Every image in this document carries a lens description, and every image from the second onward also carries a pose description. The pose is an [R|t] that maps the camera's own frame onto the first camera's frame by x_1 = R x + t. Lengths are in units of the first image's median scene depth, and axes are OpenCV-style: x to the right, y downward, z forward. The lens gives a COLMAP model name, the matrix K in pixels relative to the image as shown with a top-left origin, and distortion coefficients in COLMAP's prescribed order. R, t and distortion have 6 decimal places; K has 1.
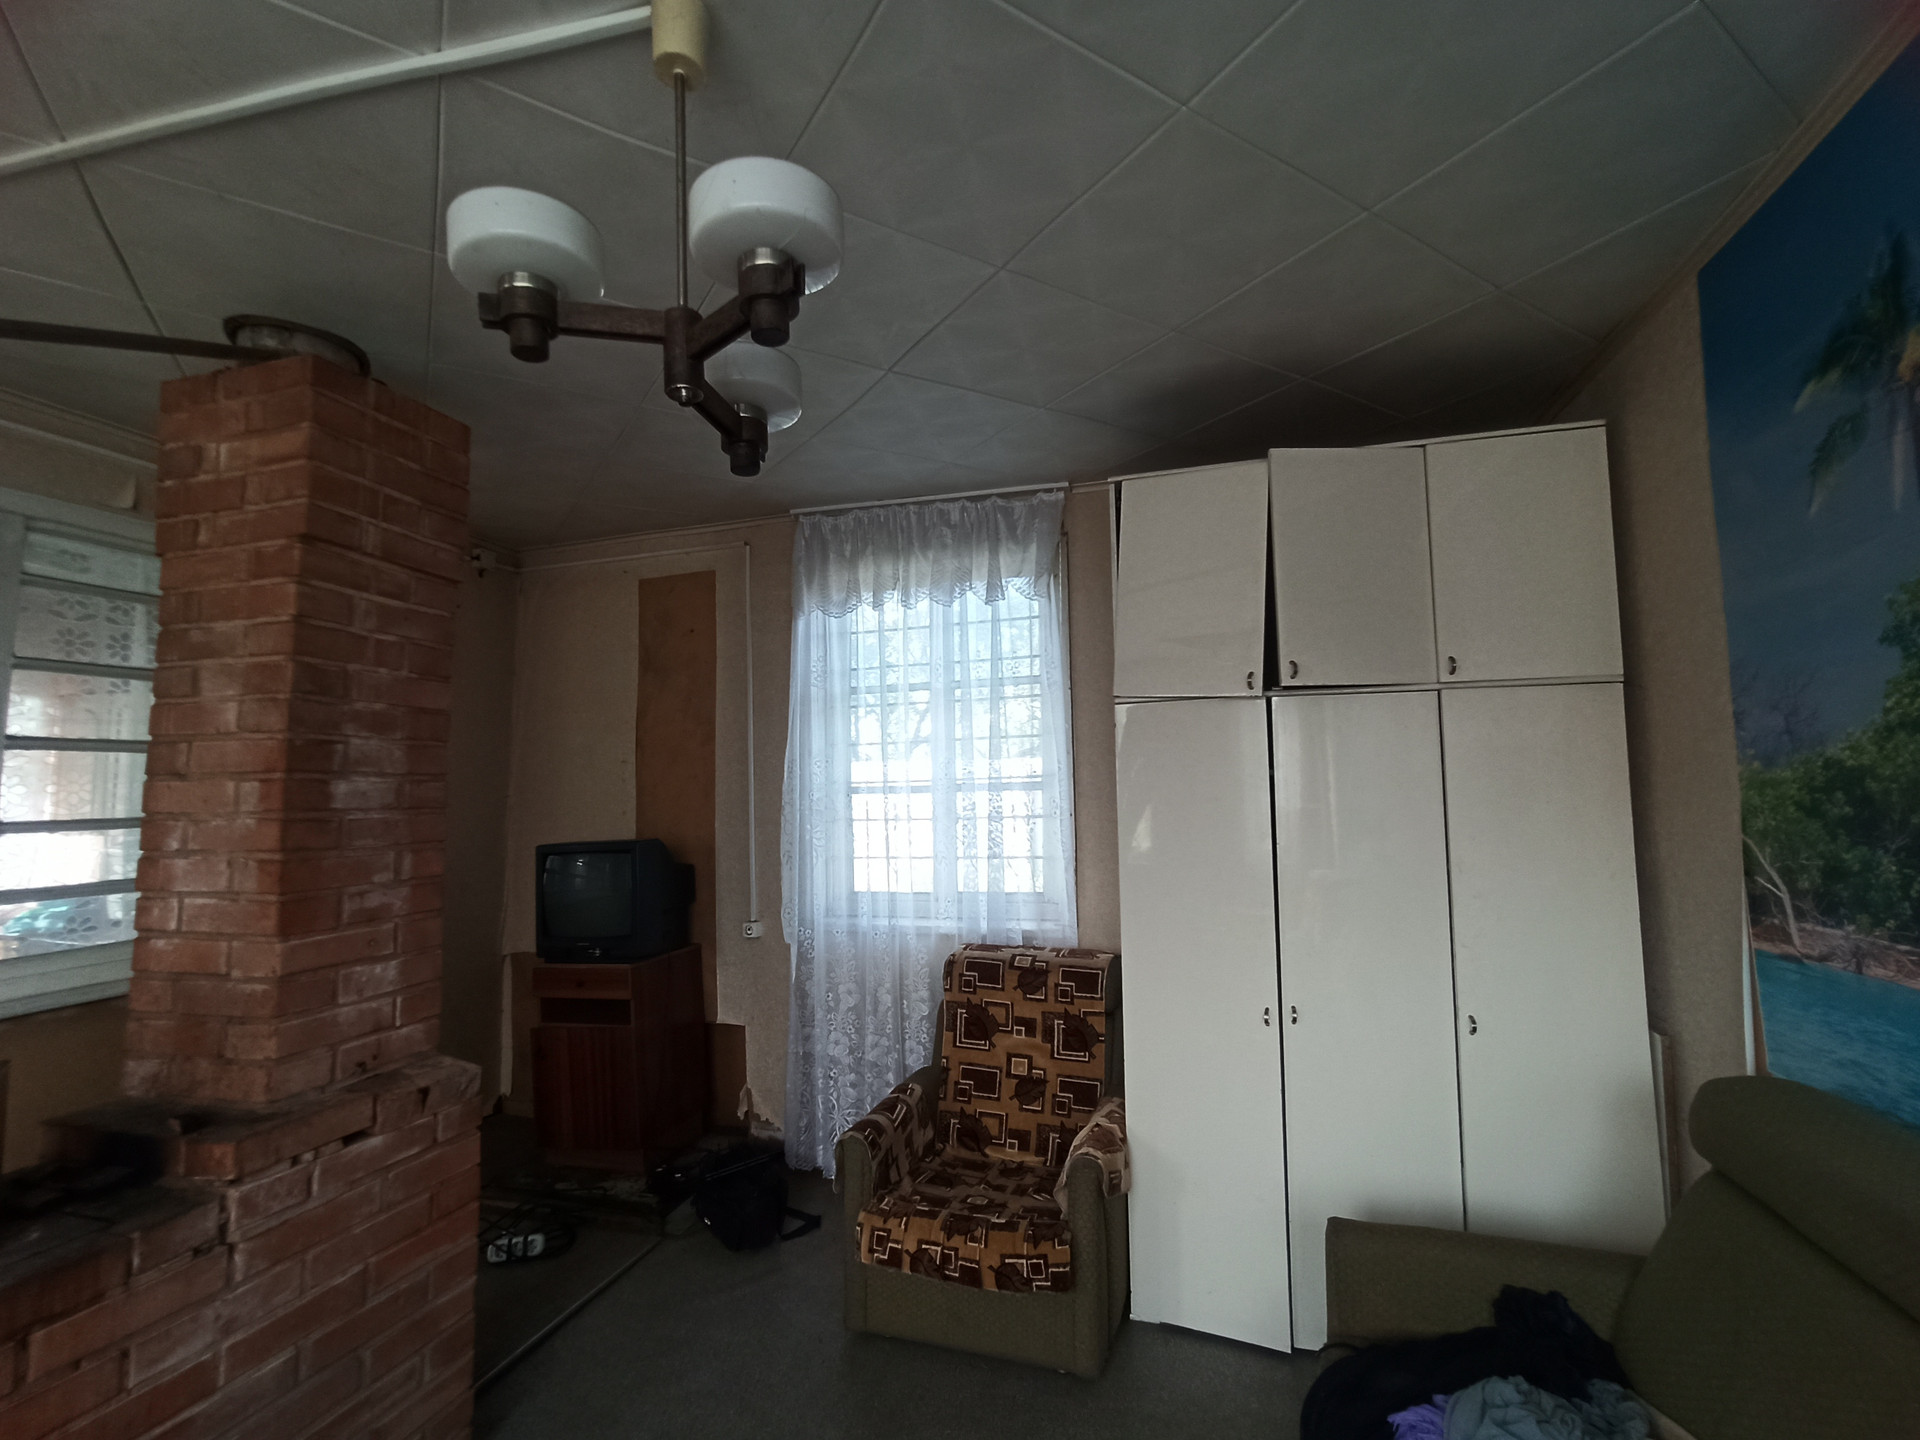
lens RADIAL K [[876.1, 0, 961.8], [0, 876.1, 725.1], [0, 0, 1]] dist [0.003116, 0.002184]
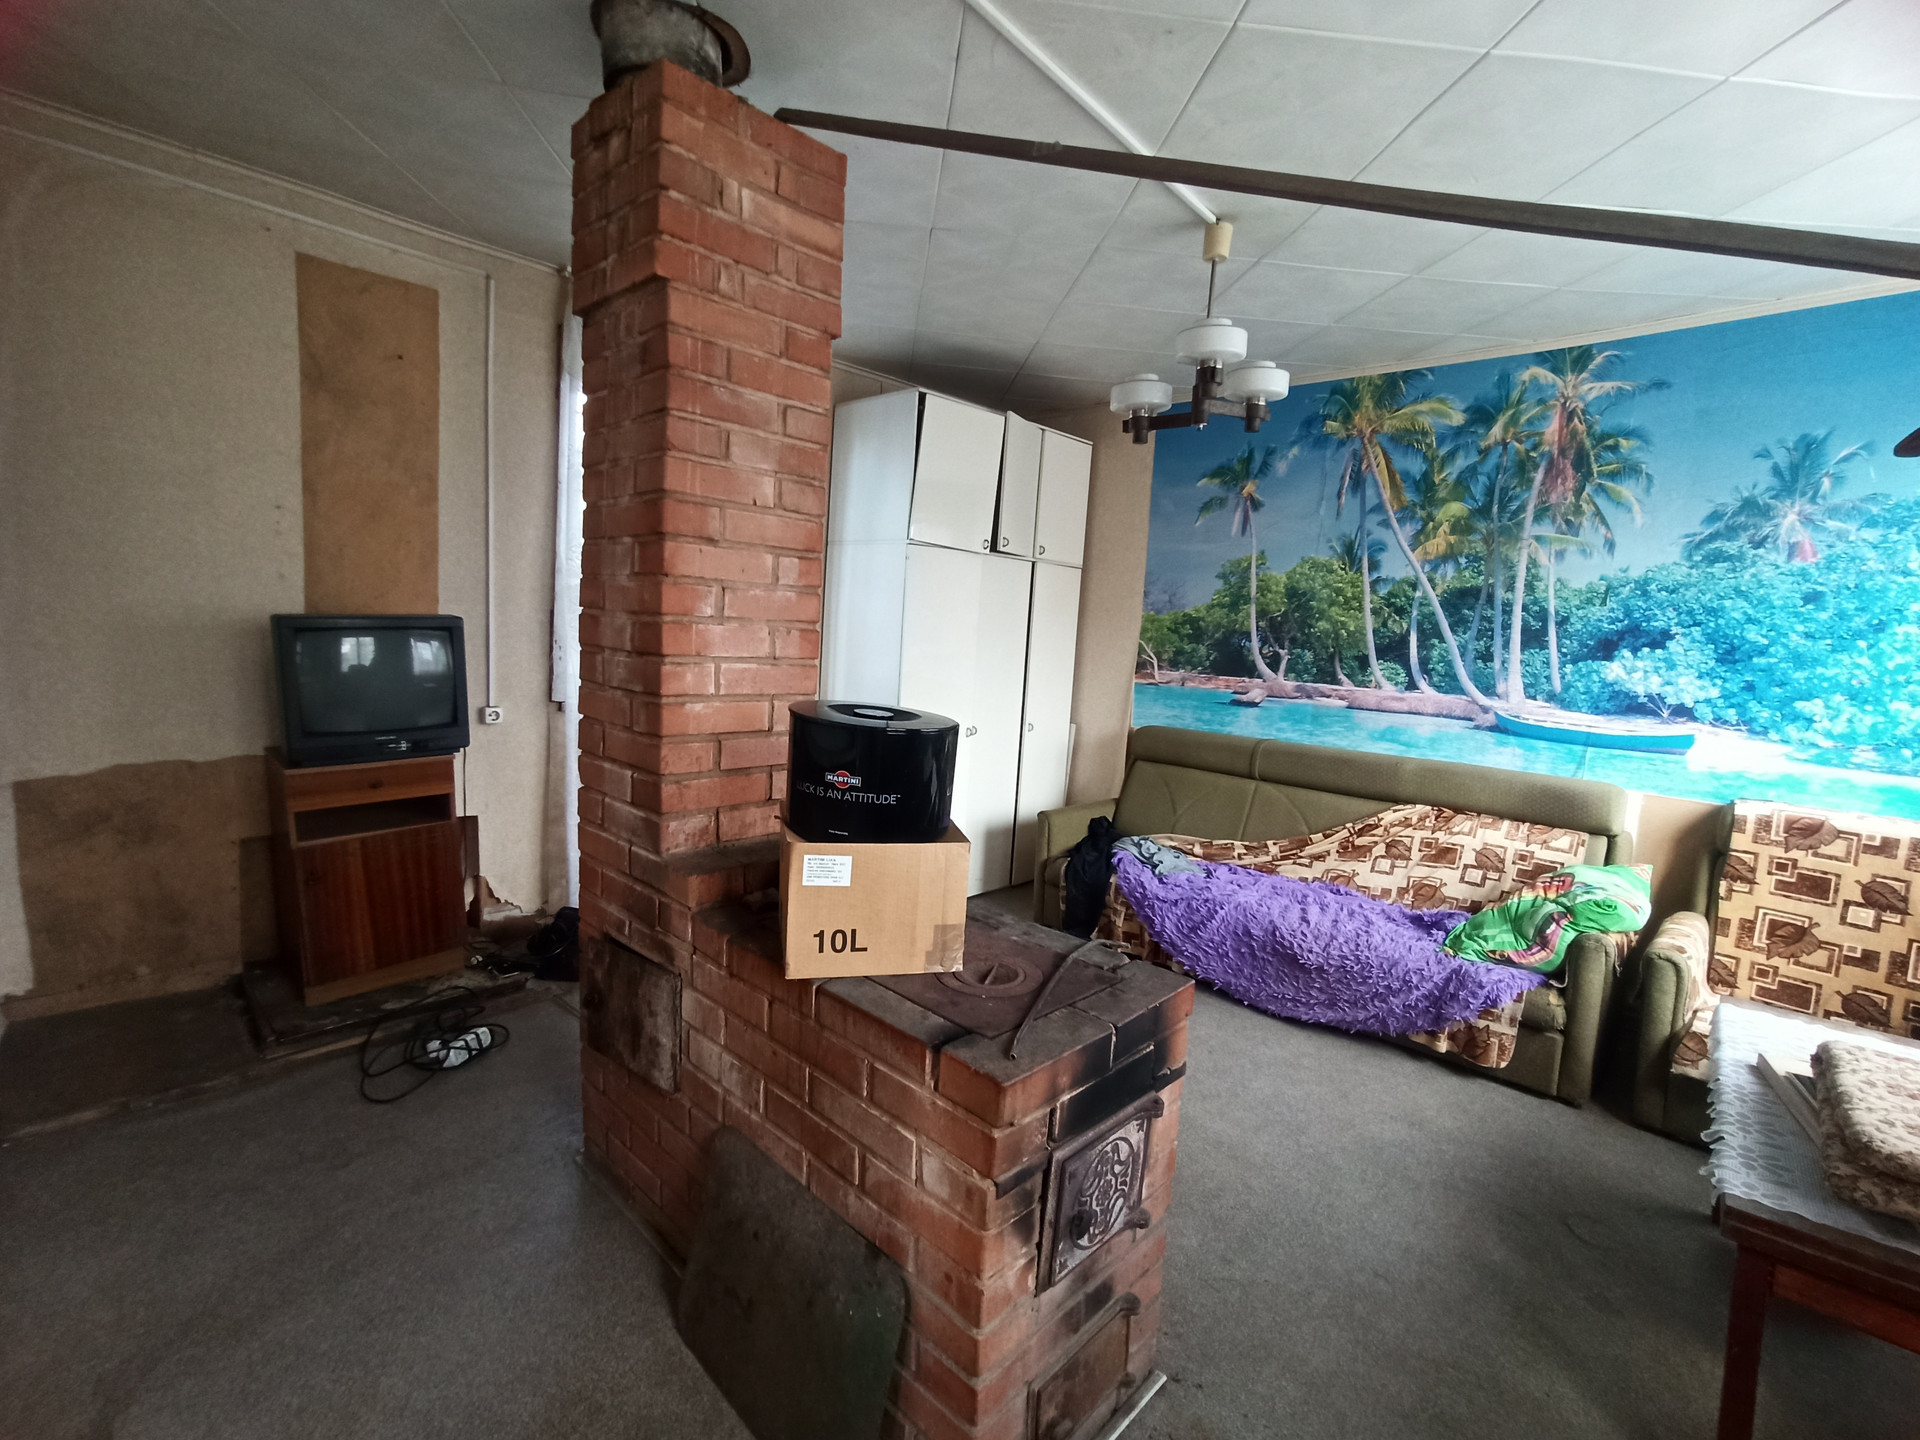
lens RADIAL K [[876.1, 0, 954.6], [0, 876.1, 717.9], [0, 0, 1]] dist [0.003116, 0.002184]
pose [[0.459424, -0.055072, 0.886508, -1.670108], [-0.136392, 0.981864, 0.131680, 0.087273], [-0.877683, -0.181409, 0.443581, 0.292239]]
